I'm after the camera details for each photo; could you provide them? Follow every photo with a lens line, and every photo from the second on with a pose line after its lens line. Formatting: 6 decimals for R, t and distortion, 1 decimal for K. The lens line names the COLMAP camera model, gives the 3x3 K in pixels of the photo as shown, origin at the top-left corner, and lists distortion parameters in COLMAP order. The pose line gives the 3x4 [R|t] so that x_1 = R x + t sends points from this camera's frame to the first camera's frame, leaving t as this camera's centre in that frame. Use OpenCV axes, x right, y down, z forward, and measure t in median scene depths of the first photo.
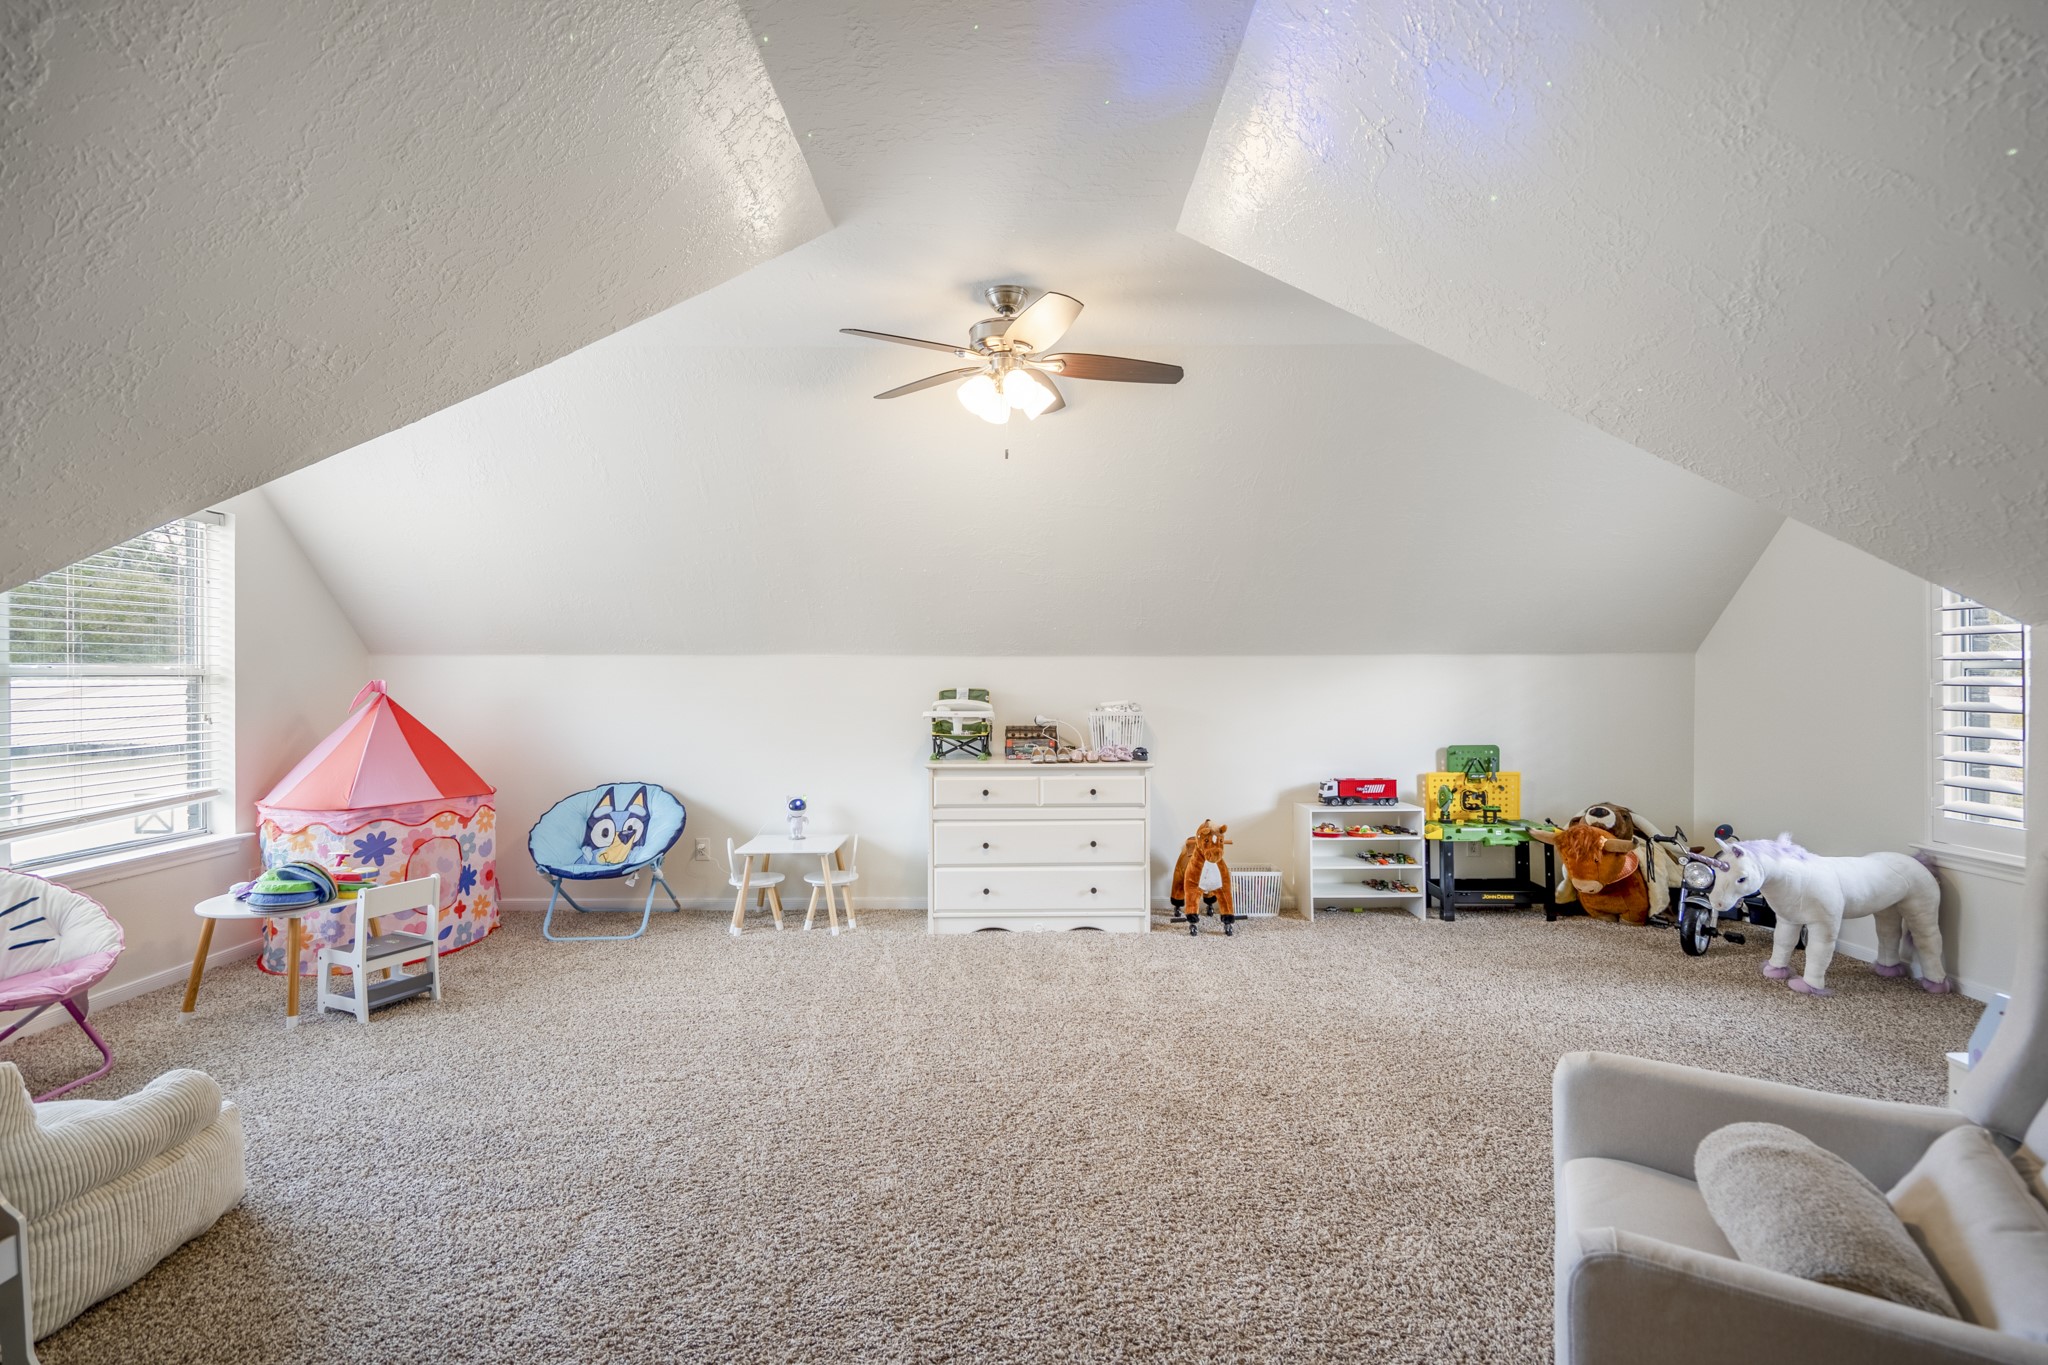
lens RADIAL K [[955.5, 0, 1033.0], [0, 955.5, 676.6], [0, 0, 1]] dist [0.004199, -0.001019]
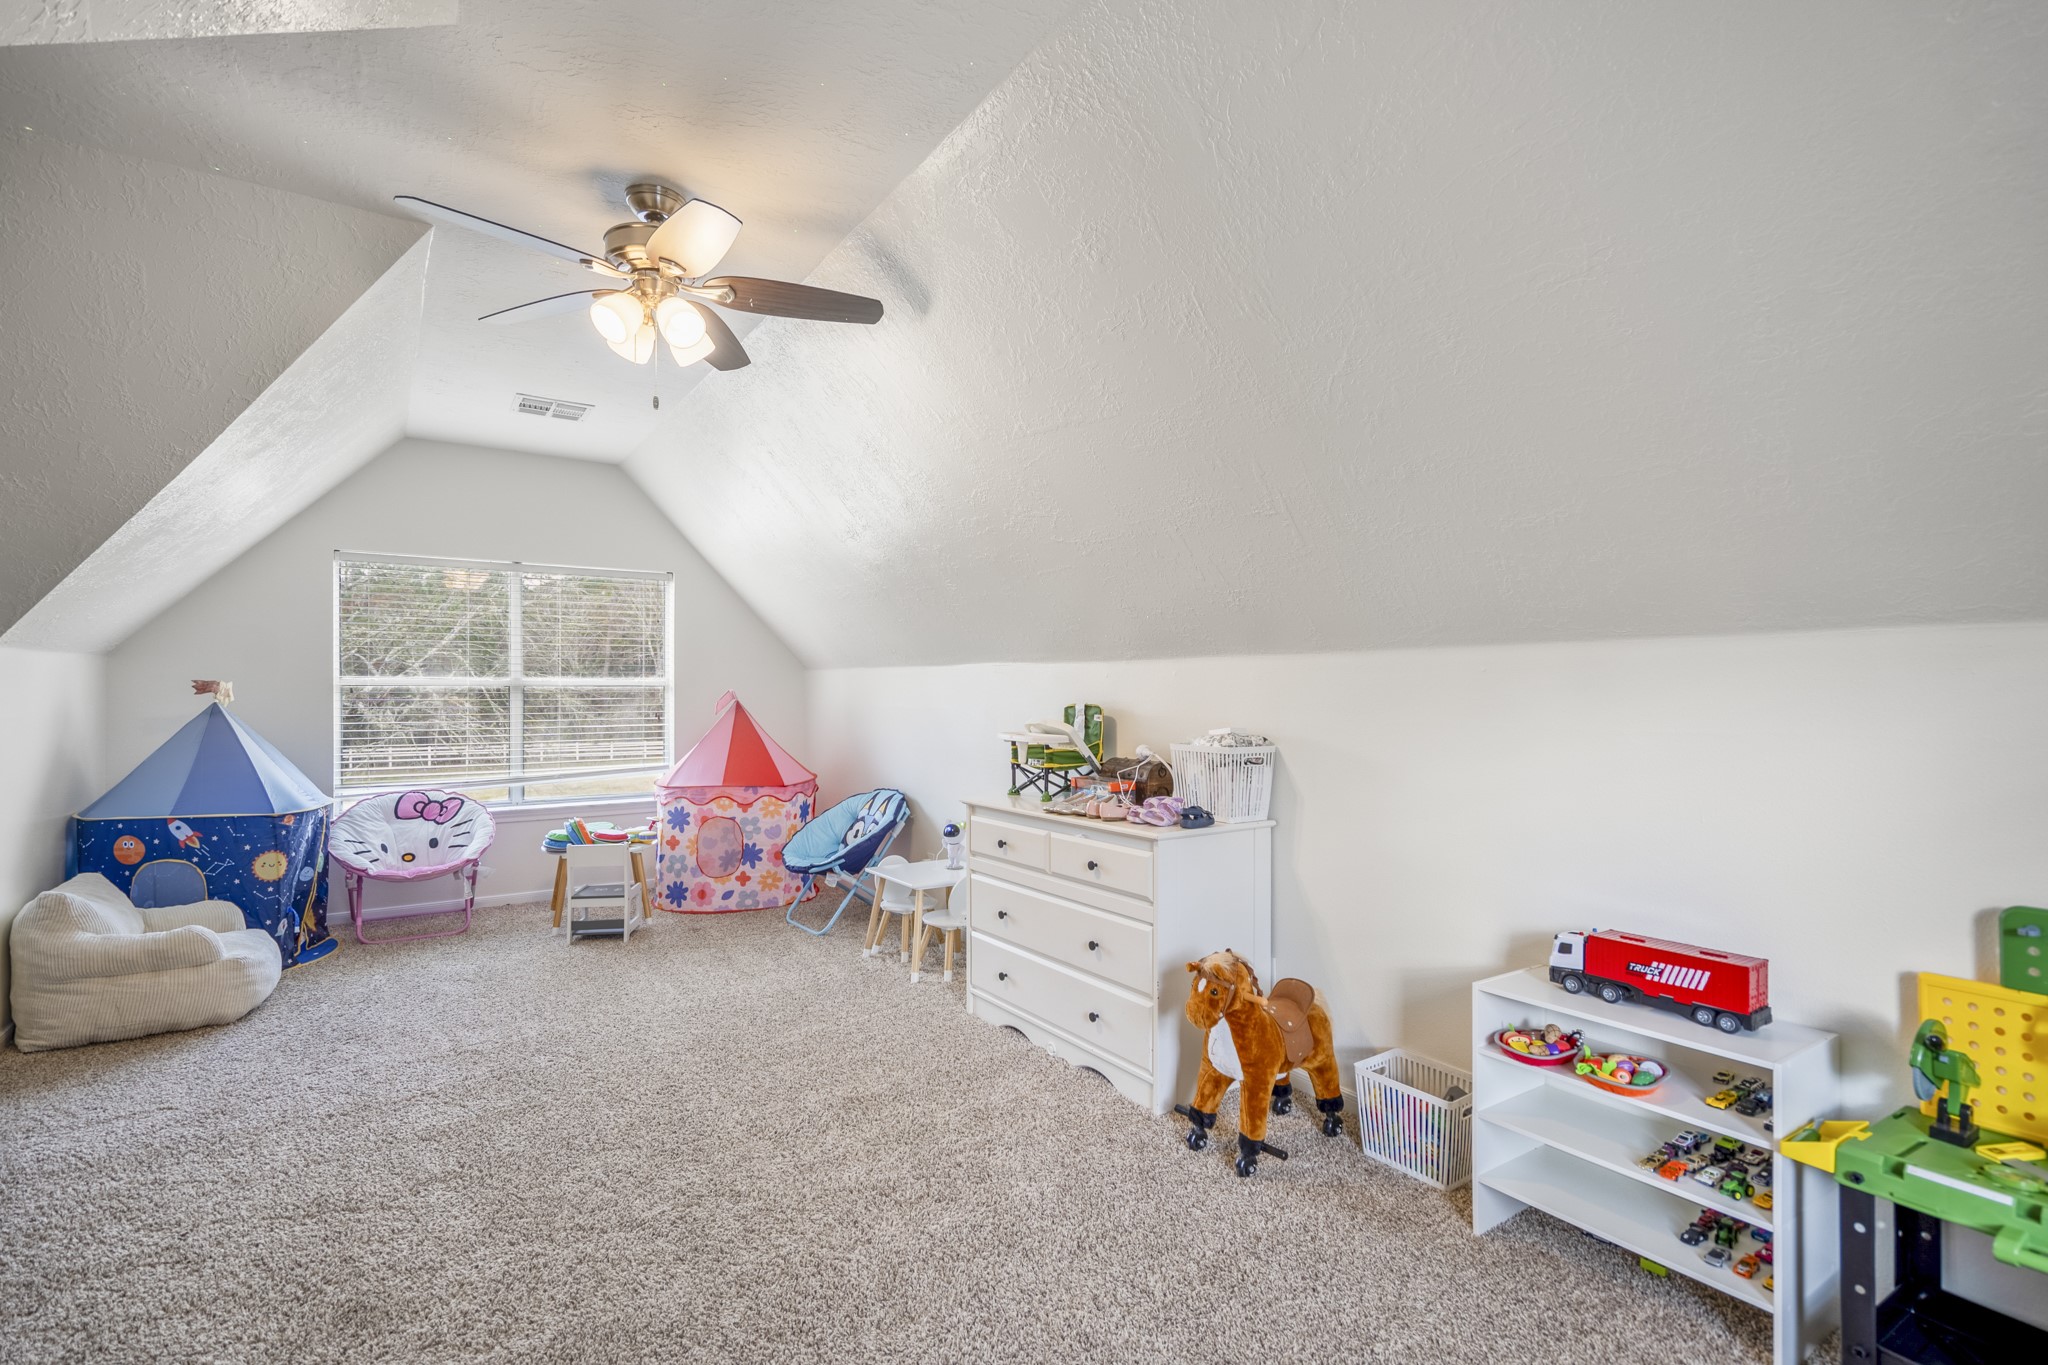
lens RADIAL K [[955.5, 0, 1021.0], [0, 955.5, 683.5], [0, 0, 1]] dist [0.004199, -0.001019]
pose [[0.544860, -0.002013, -0.838524, 0.597107], [-0.003888, 0.999980, -0.004928, -0.000182], [0.838518, 0.005945, 0.544842, 0.616934]]
